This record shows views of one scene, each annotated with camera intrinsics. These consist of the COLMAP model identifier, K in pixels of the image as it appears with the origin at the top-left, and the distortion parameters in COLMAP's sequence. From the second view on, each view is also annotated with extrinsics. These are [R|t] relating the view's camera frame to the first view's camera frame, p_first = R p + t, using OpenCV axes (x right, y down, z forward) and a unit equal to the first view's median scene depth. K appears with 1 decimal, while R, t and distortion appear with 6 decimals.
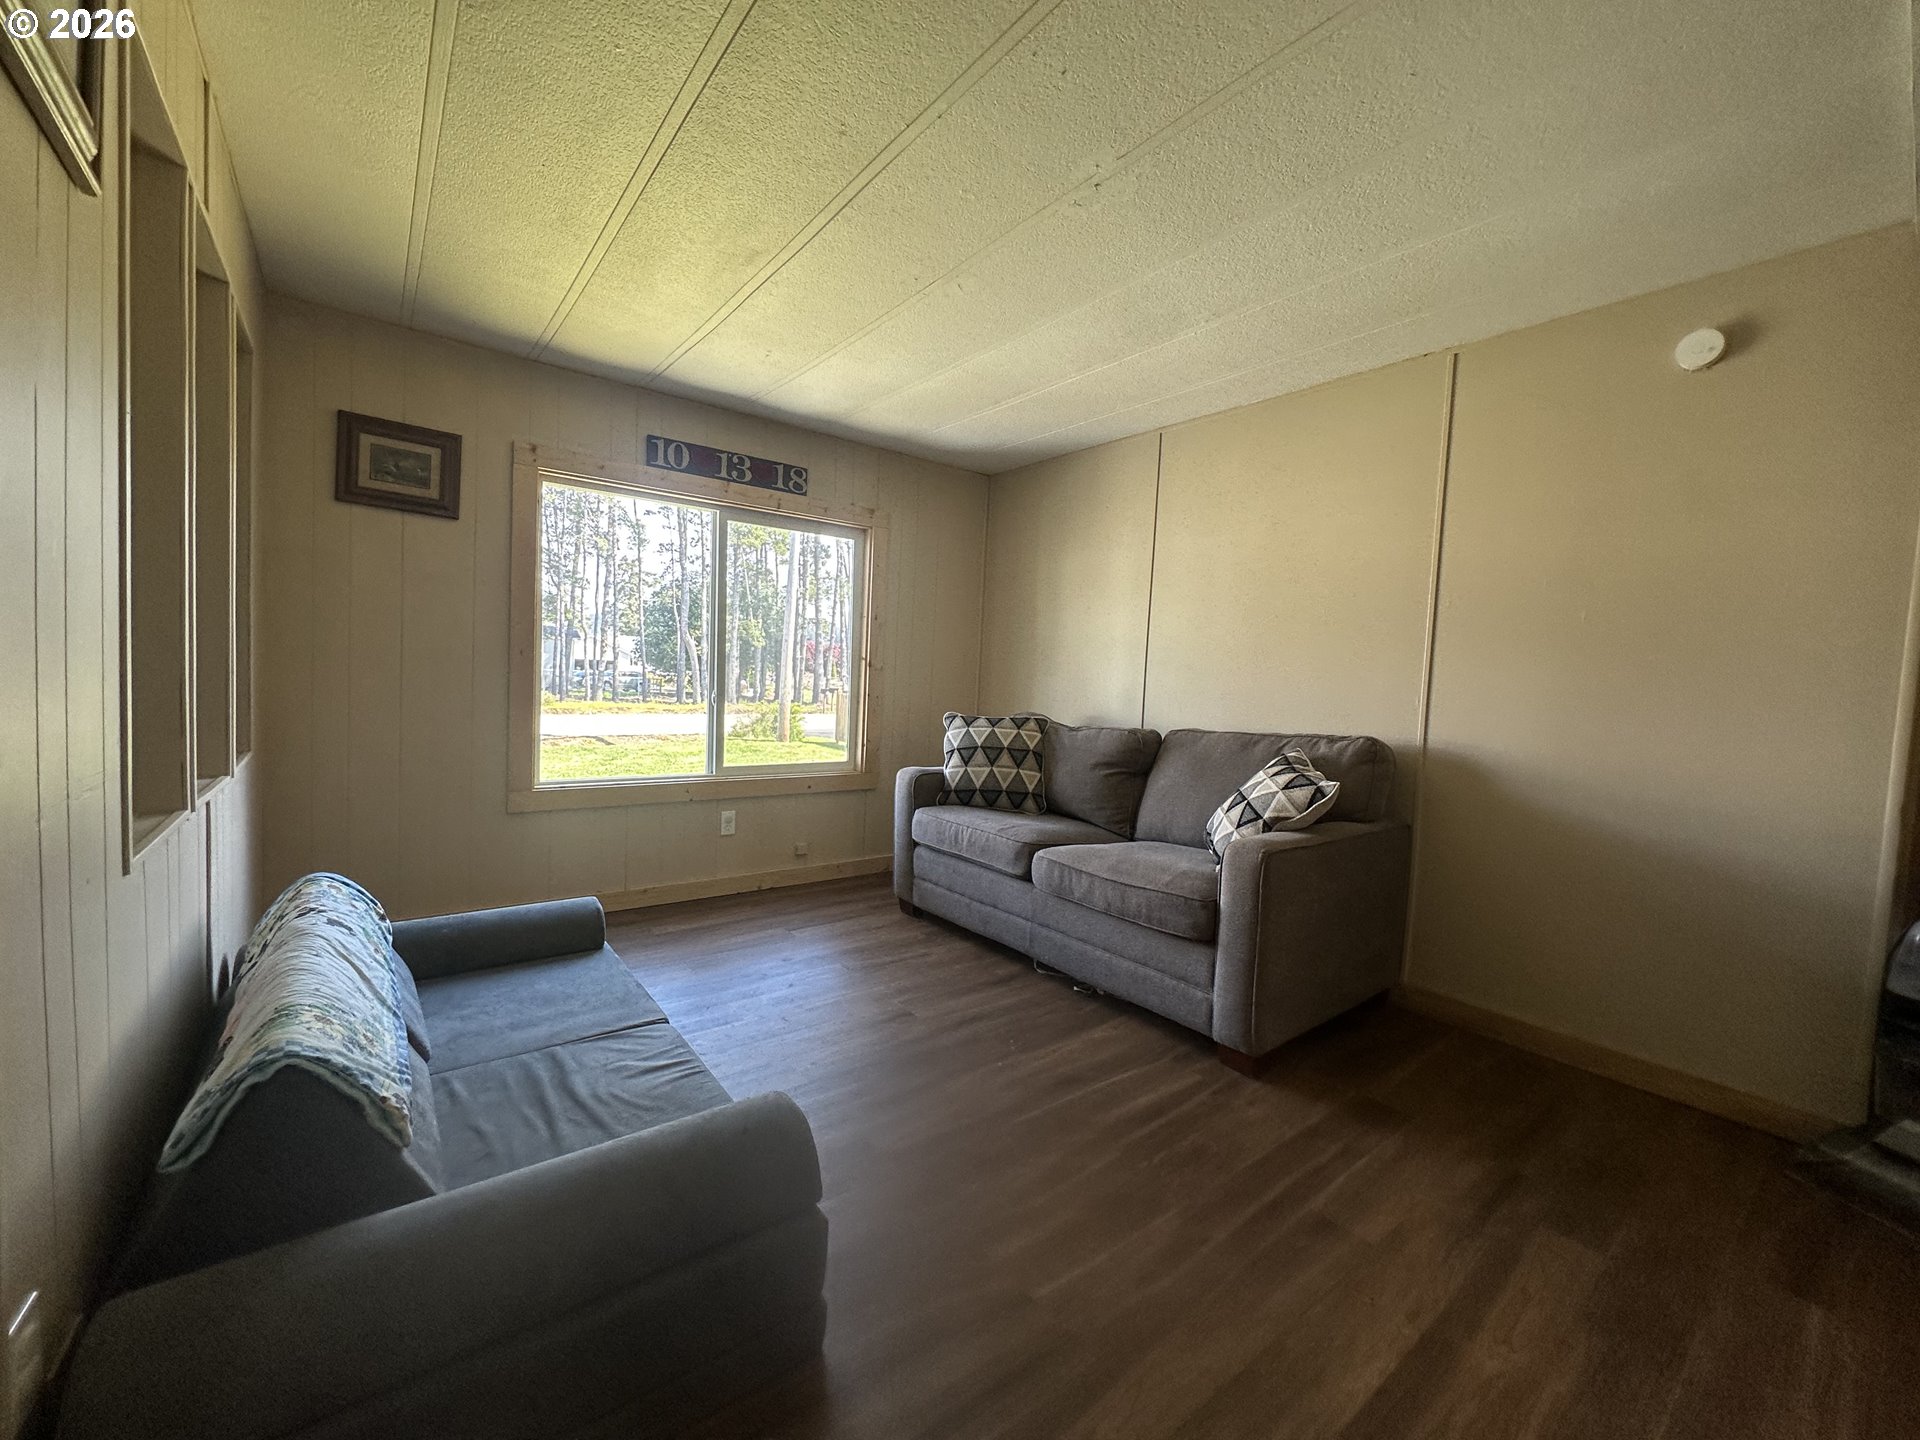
lens RADIAL K [[751.1, 0, 960.0], [0, 751.1, 720.0], [0, 0, 1]] dist [-0.021510, 0.000013]
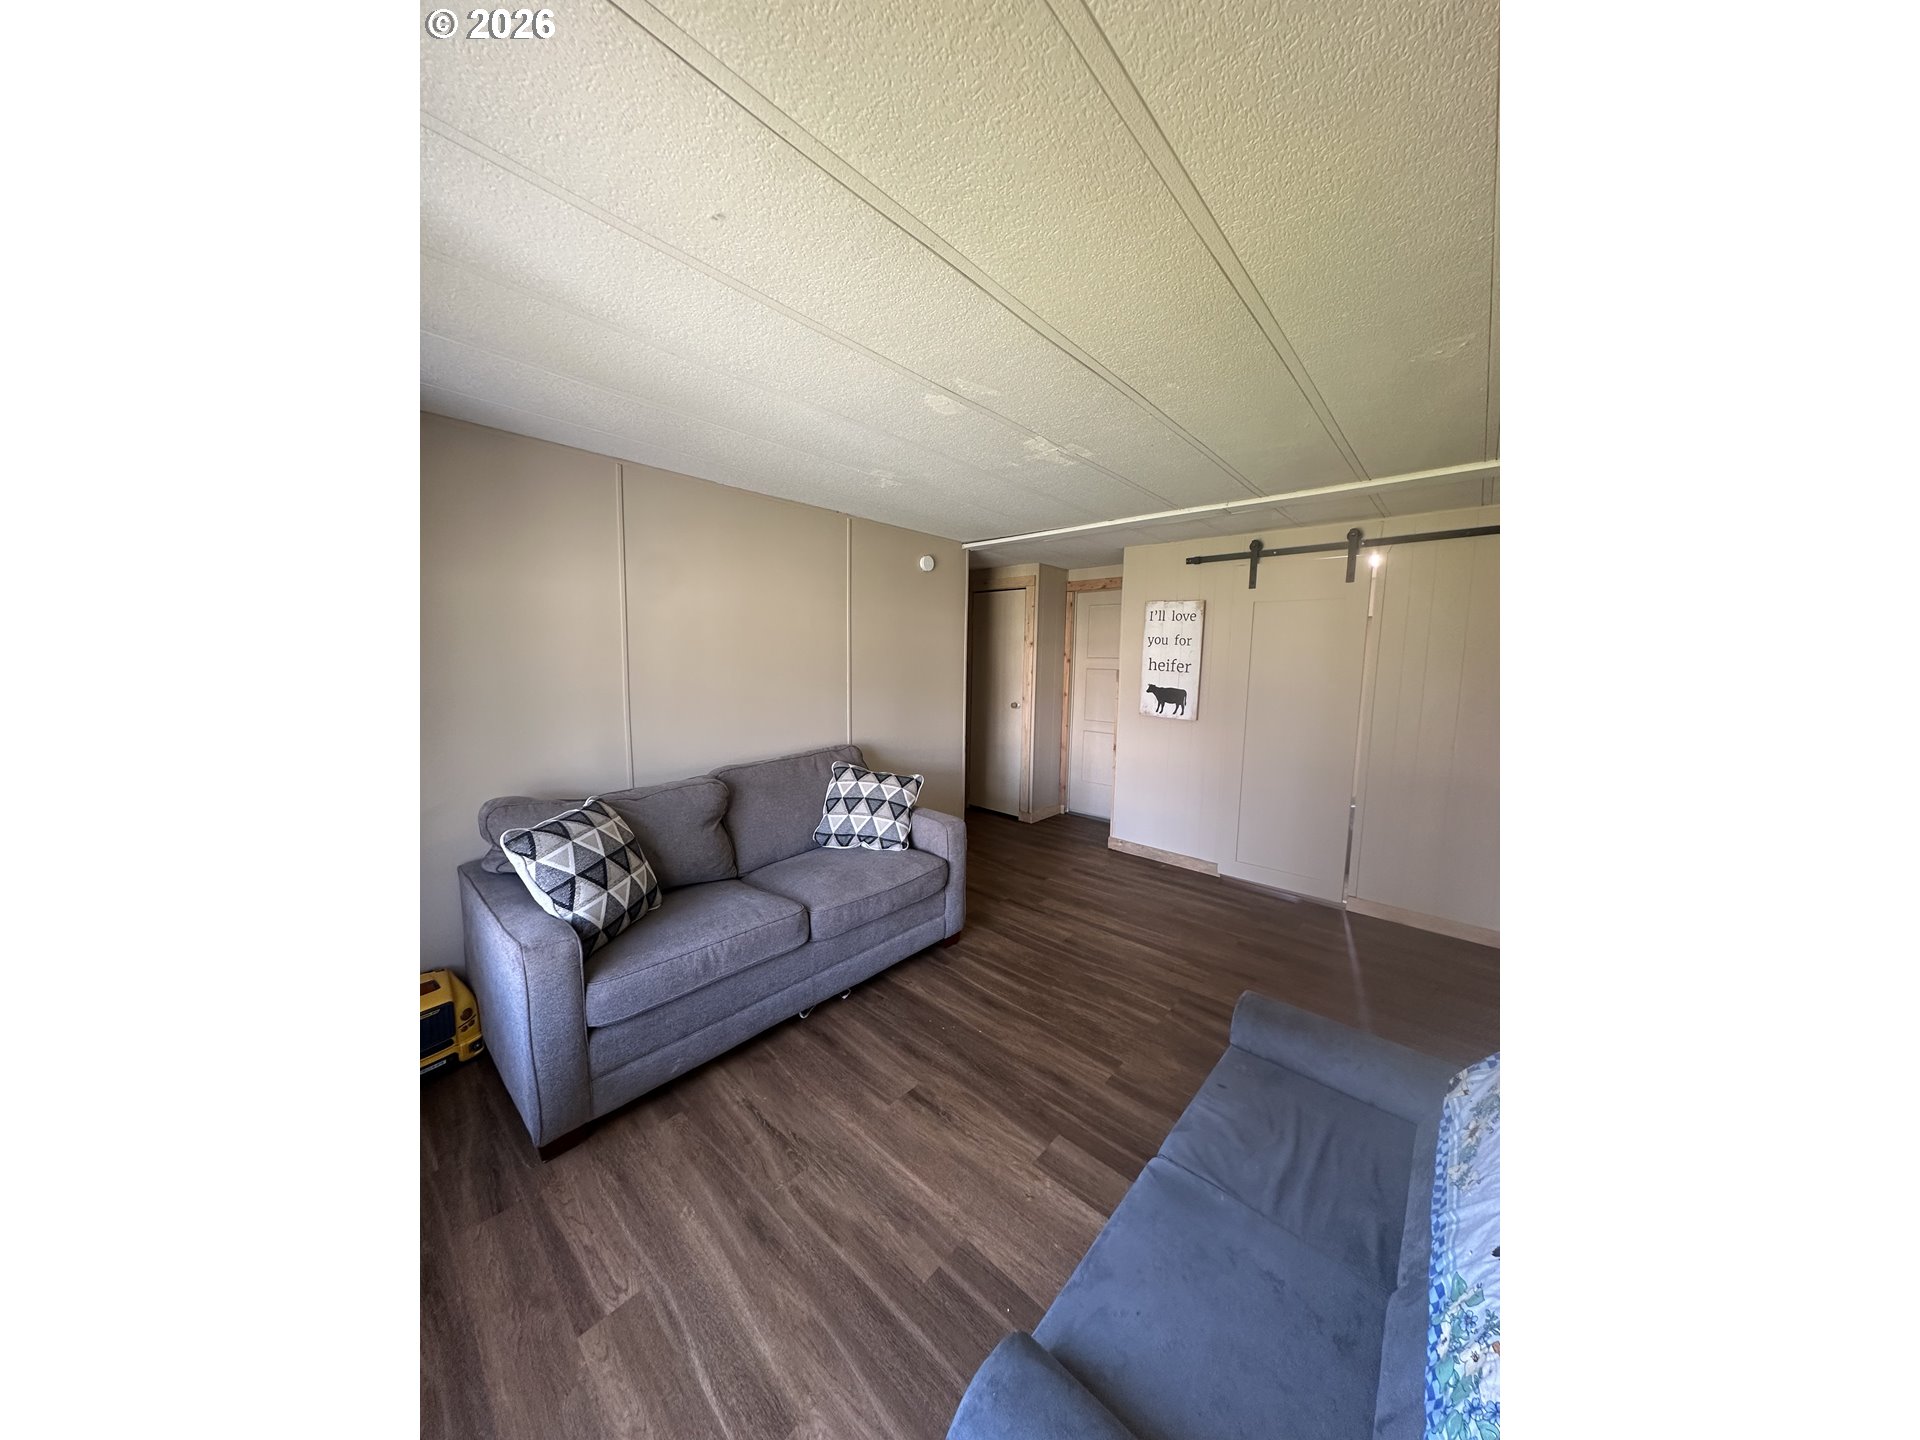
lens RADIAL K [[569.2, 0, 960.0], [0, 569.2, 720.0], [0, 0, 1]] dist [-0.000972, -0.000002]
pose [[-0.163542, -0.158040, 0.973795, -0.867030], [0.026124, 0.986045, 0.164415, -0.283691], [-0.986190, 0.052328, -0.157131, 1.153961]]
